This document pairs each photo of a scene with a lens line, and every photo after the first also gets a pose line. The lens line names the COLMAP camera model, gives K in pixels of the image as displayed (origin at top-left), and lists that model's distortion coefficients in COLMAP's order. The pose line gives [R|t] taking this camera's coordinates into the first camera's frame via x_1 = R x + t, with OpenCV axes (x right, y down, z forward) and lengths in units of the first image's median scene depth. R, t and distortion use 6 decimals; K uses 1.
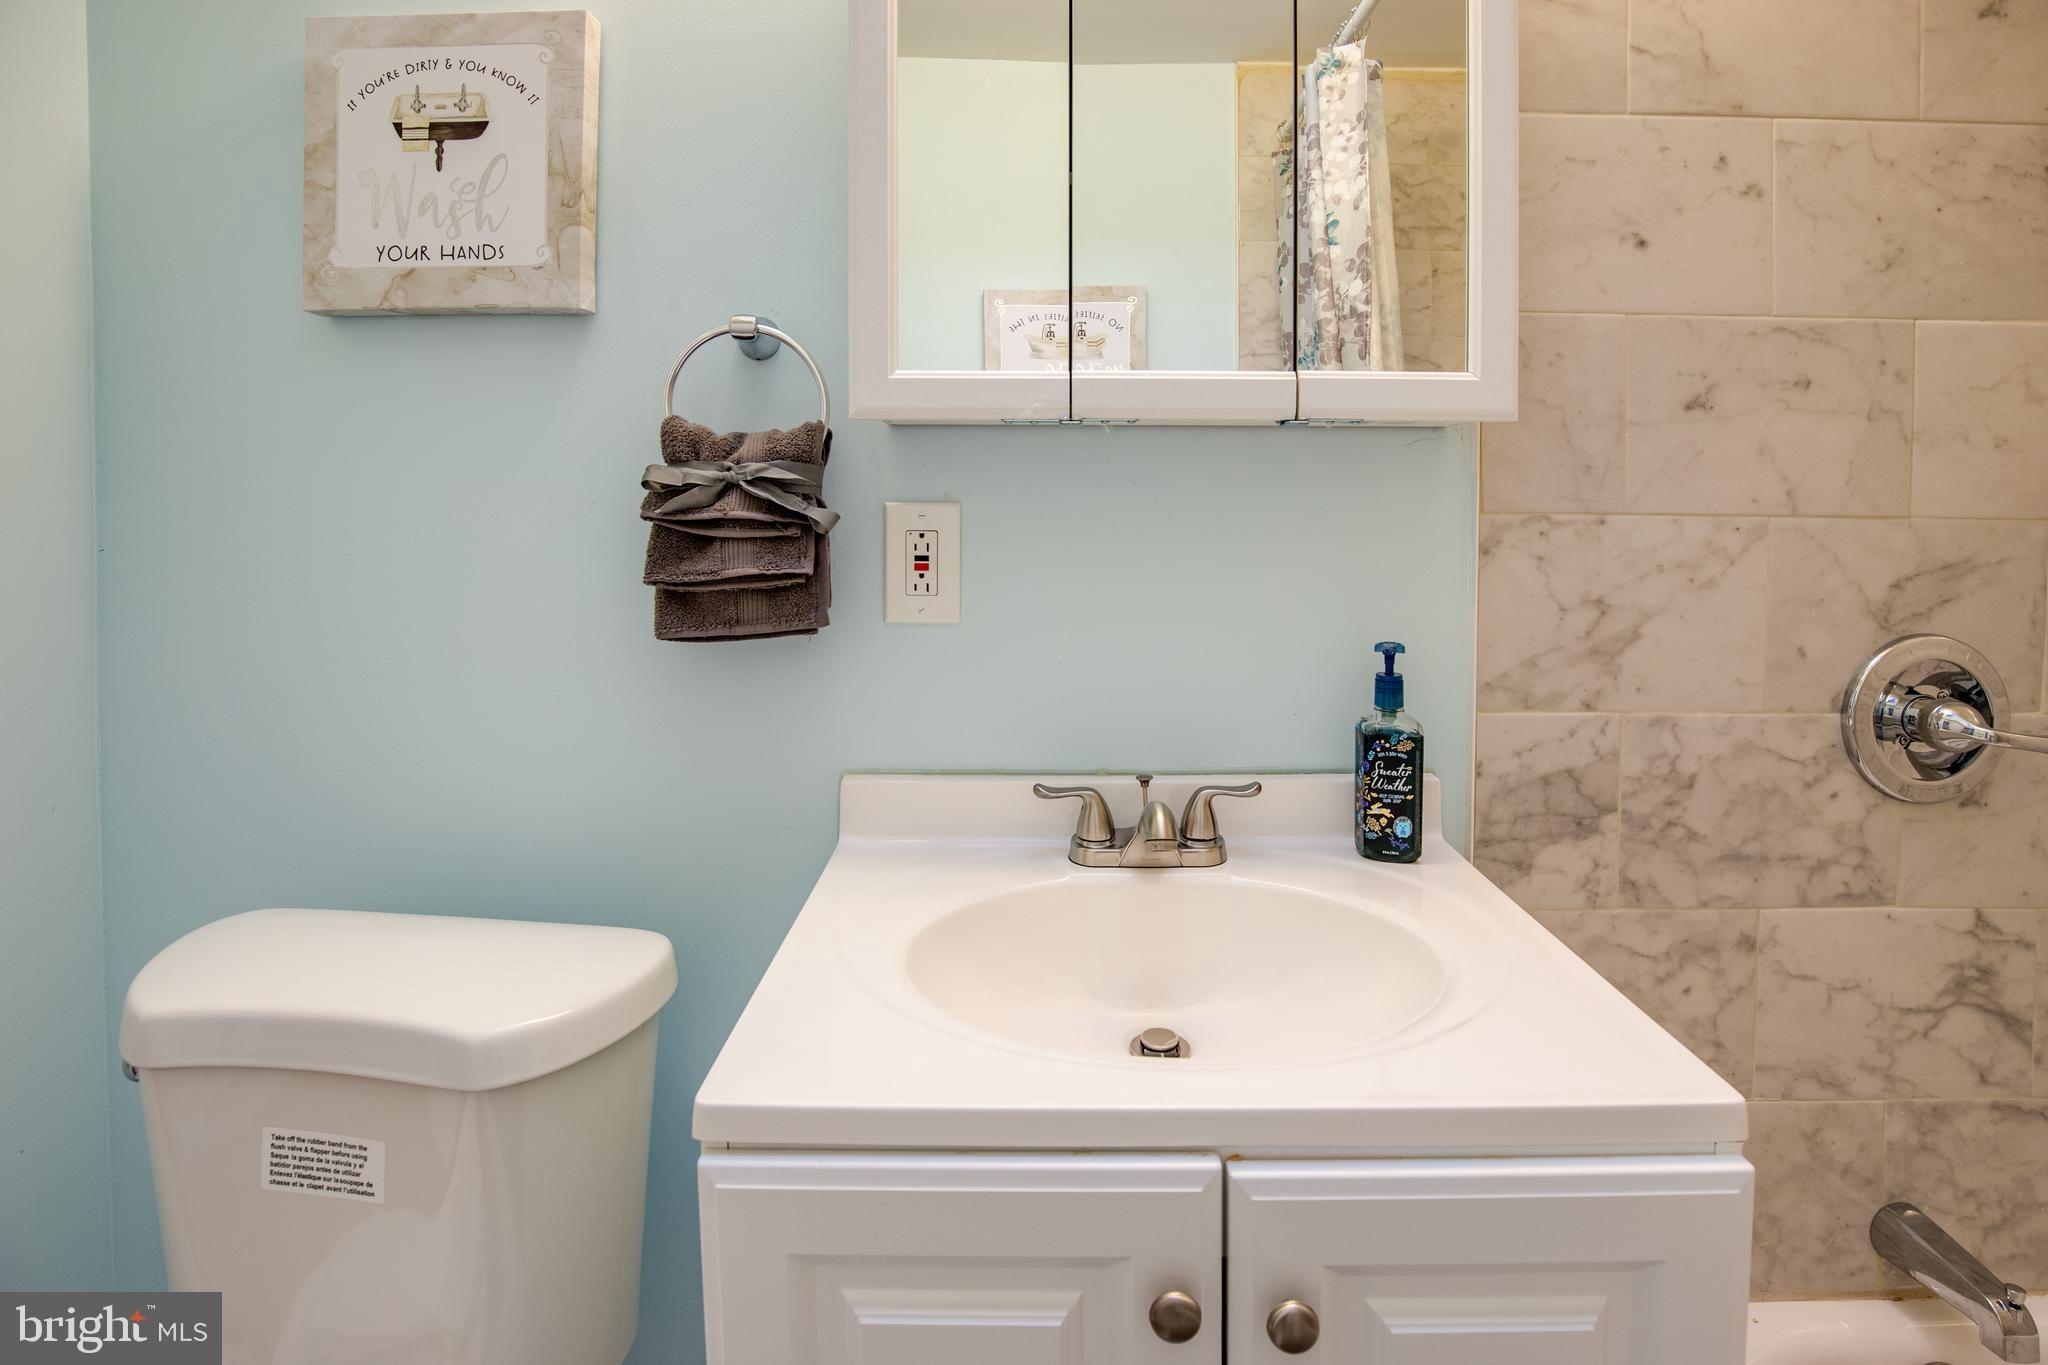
lens RADIAL K [[957.1, 0, 1025.6], [0, 957.1, 544.6], [0, 0, 1]] dist [-0.023119, 0.000445]
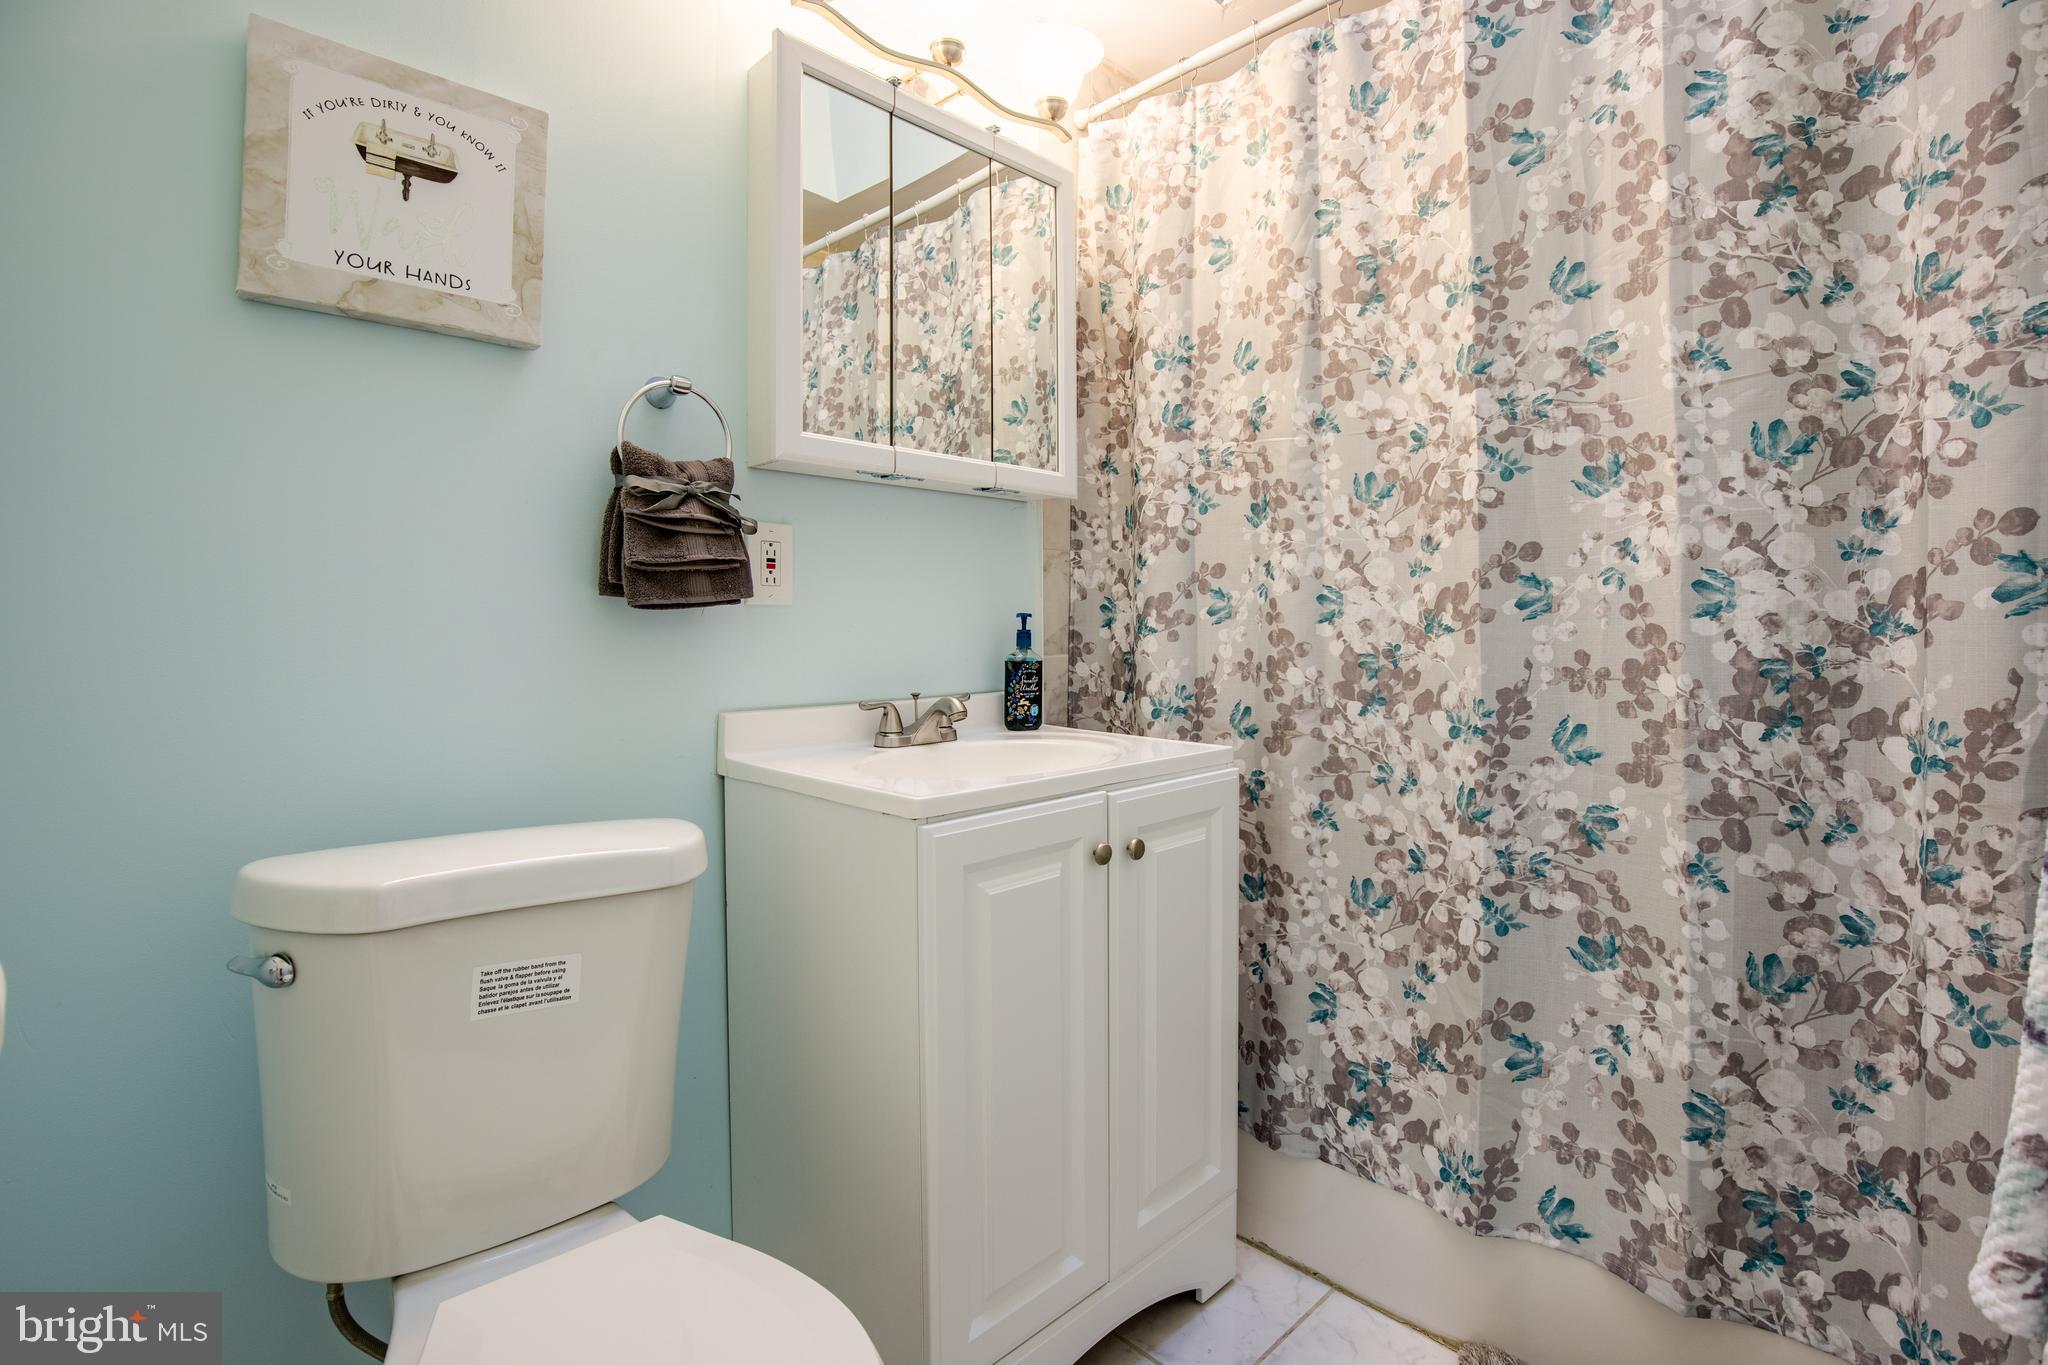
lens RADIAL K [[958.2, 0, 976.8], [0, 958.2, 623.5], [0, 0, 1]] dist [-0.002384, 0.000744]
pose [[0.738521, 0.003311, 0.674222, -0.902112], [0.026434, 0.999077, -0.033862, 0.176442], [-0.673712, 0.042830, 0.737752, -0.303351]]
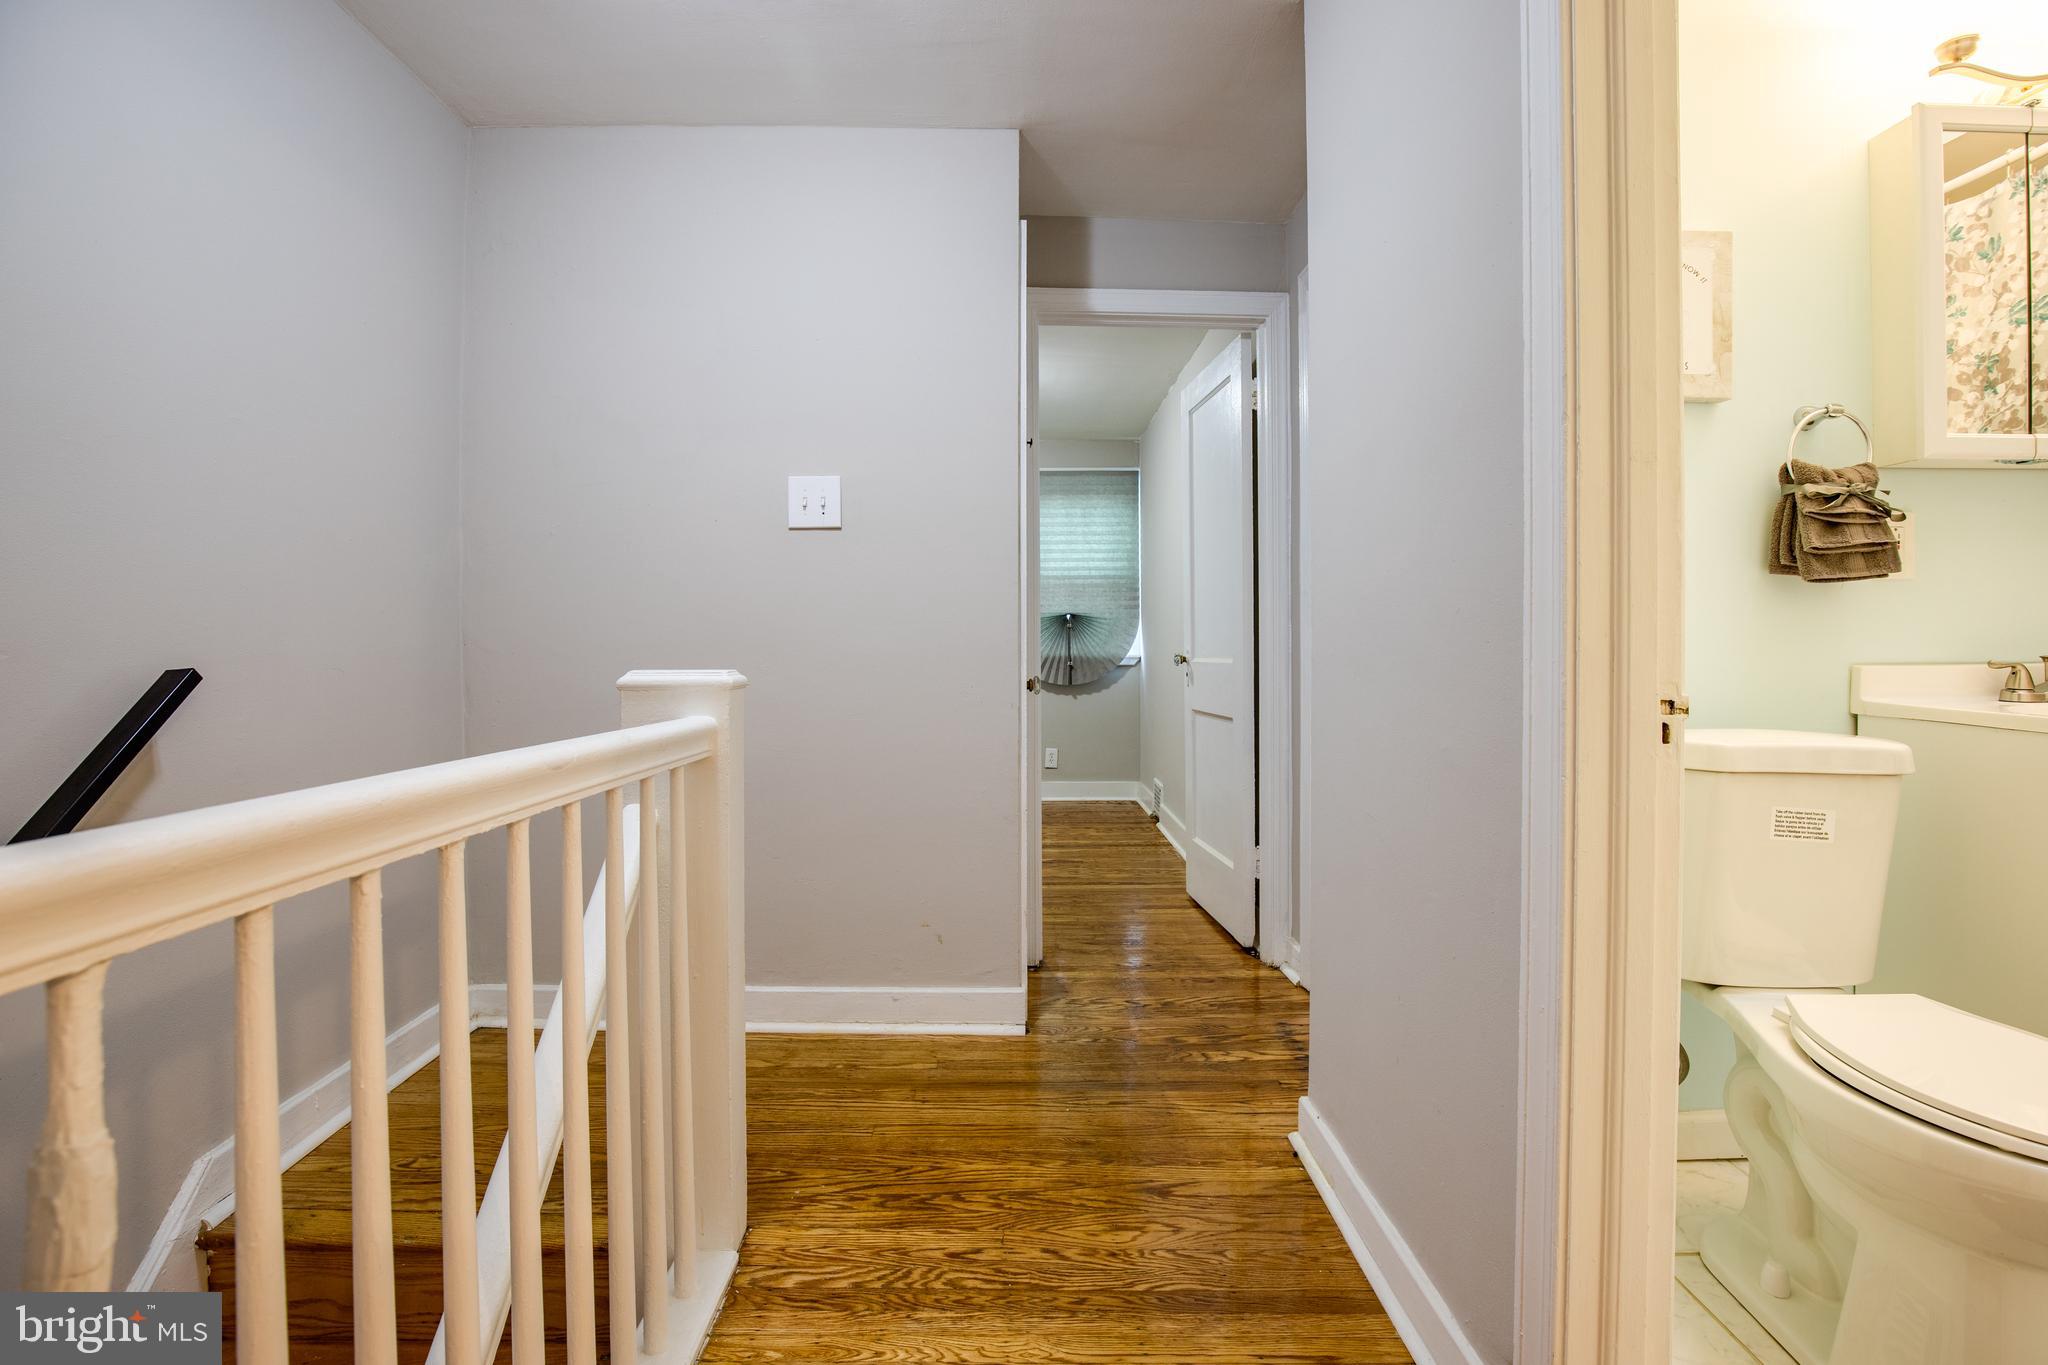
lens RADIAL K [[920.7, 0, 1037.0], [0, 920.7, 675.1], [0, 0, 1]] dist [-0.017237, 0.001184]
pose [[0.998725, -0.005125, 0.050230, -1.870487], [0.005758, 0.999906, -0.012475, 0.283965], [-0.050161, 0.012748, 0.998660, -0.632281]]
